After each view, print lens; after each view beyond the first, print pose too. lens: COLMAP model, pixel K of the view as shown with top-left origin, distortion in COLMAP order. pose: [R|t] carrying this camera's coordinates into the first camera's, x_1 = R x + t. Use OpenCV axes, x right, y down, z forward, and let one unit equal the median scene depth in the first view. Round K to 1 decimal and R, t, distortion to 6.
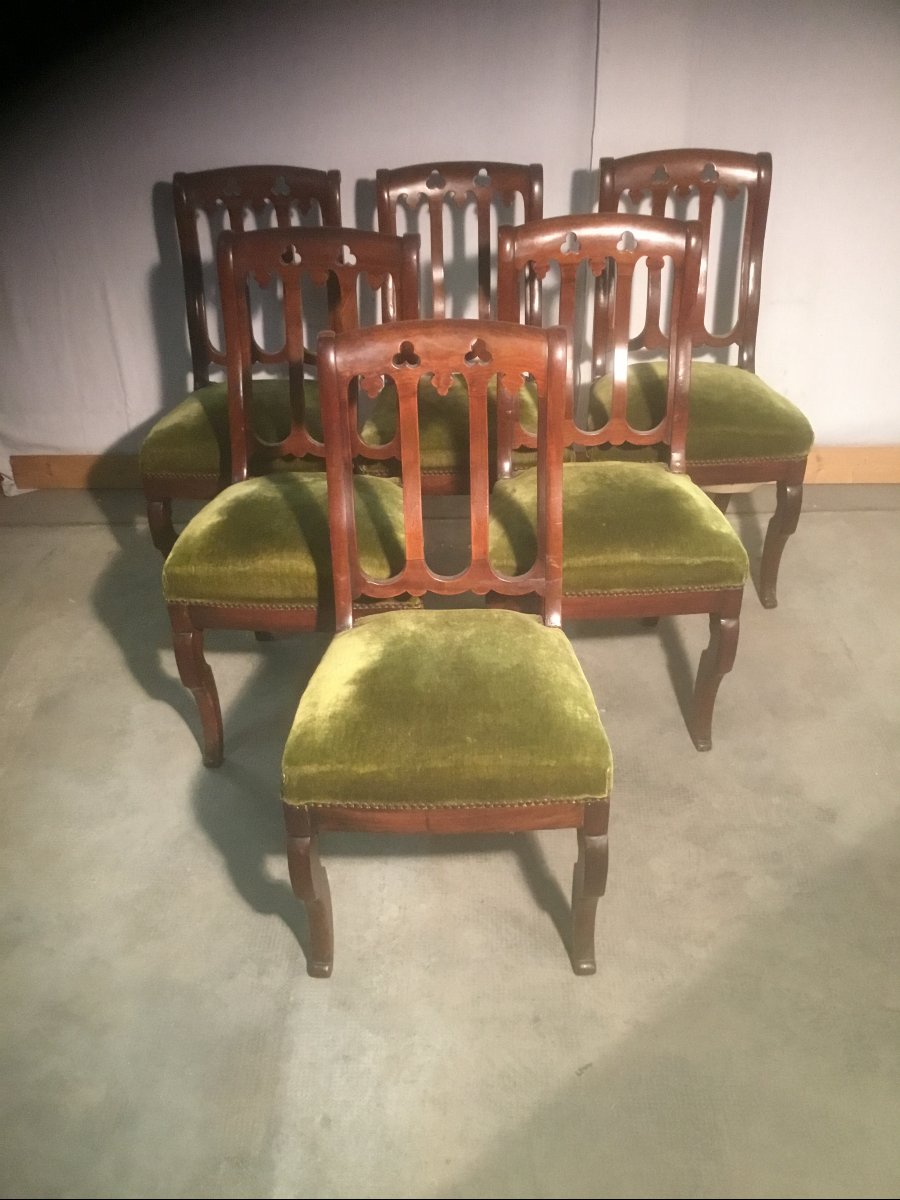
lens RADIAL K [[1088.2, 0, 450.8], [0, 1088.2, 603.3], [0, 0, 1]] dist [0.031738, 0.000000]
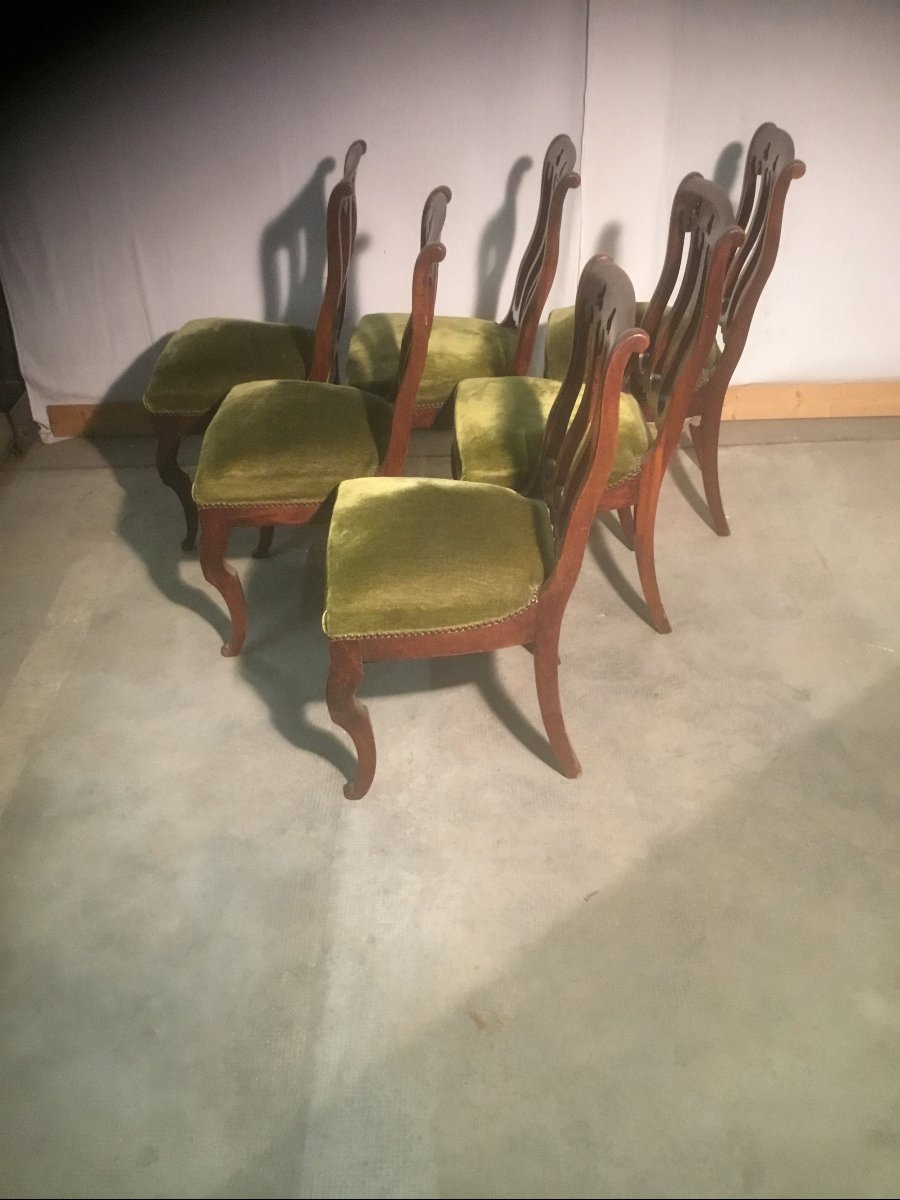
lens RADIAL K [[1088.2, 0, 454.5], [0, 1088.2, 594.3], [0, 0, 1]] dist [0.031738, 0.000000]
pose [[0.999813, -0.018644, 0.005059, -0.020379], [0.018575, 0.999737, 0.013464, 0.075970], [-0.005308, -0.013368, 0.999897, -0.137268]]
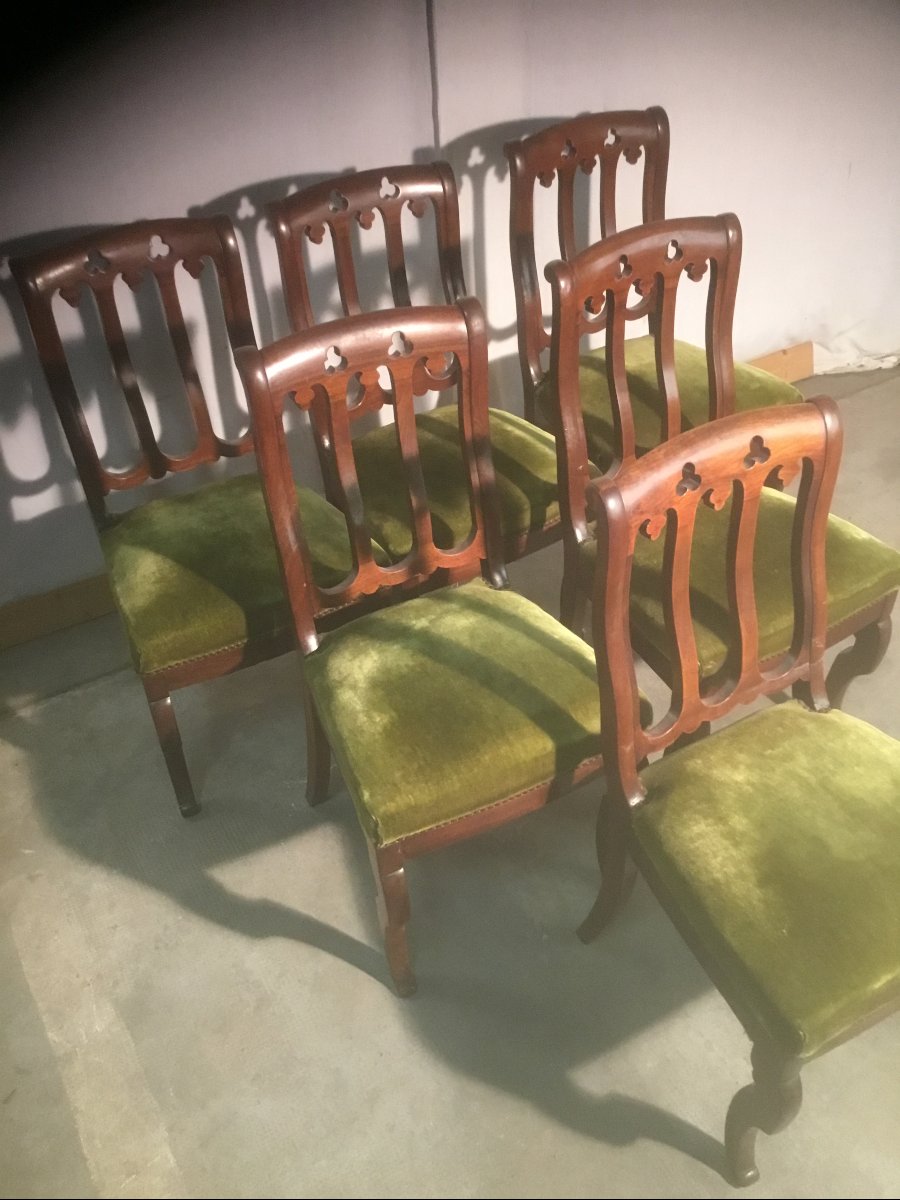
lens RADIAL K [[1088.2, 0, 422.5], [0, 1088.2, 598.5], [0, 0, 1]] dist [0.031738, 0.000000]
pose [[0.862003, -0.325478, 0.388606, -0.518861], [0.285686, 0.945215, 0.157961, -0.305590], [-0.418729, -0.025144, 0.907763, 0.321523]]
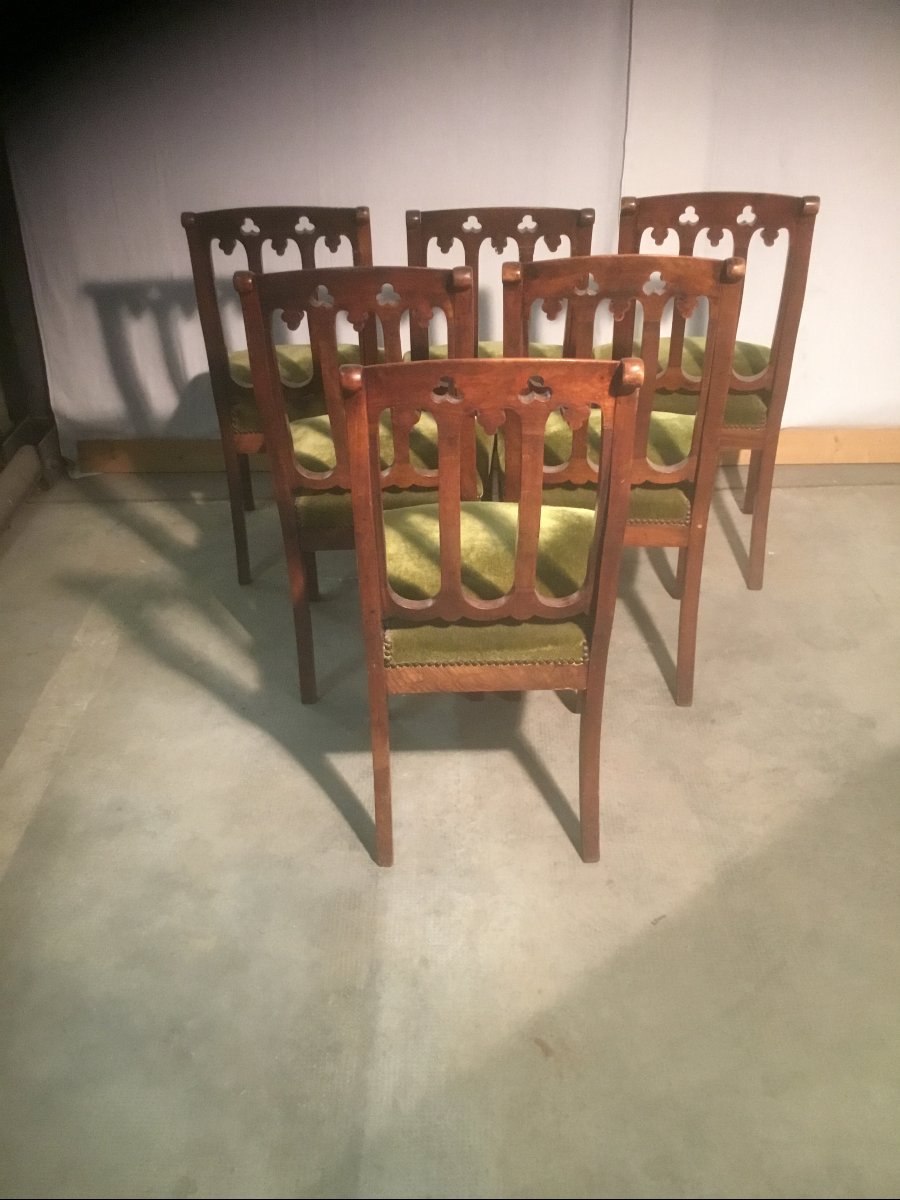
lens RADIAL K [[1088.2, 0, 449.8], [0, 1088.2, 595.6], [0, 0, 1]] dist [0.031738, 0.000000]
pose [[0.999983, -0.004282, 0.004024, -0.076928], [0.004556, 0.997483, -0.070764, 0.159639], [-0.003711, 0.070781, 0.997485, -0.086727]]
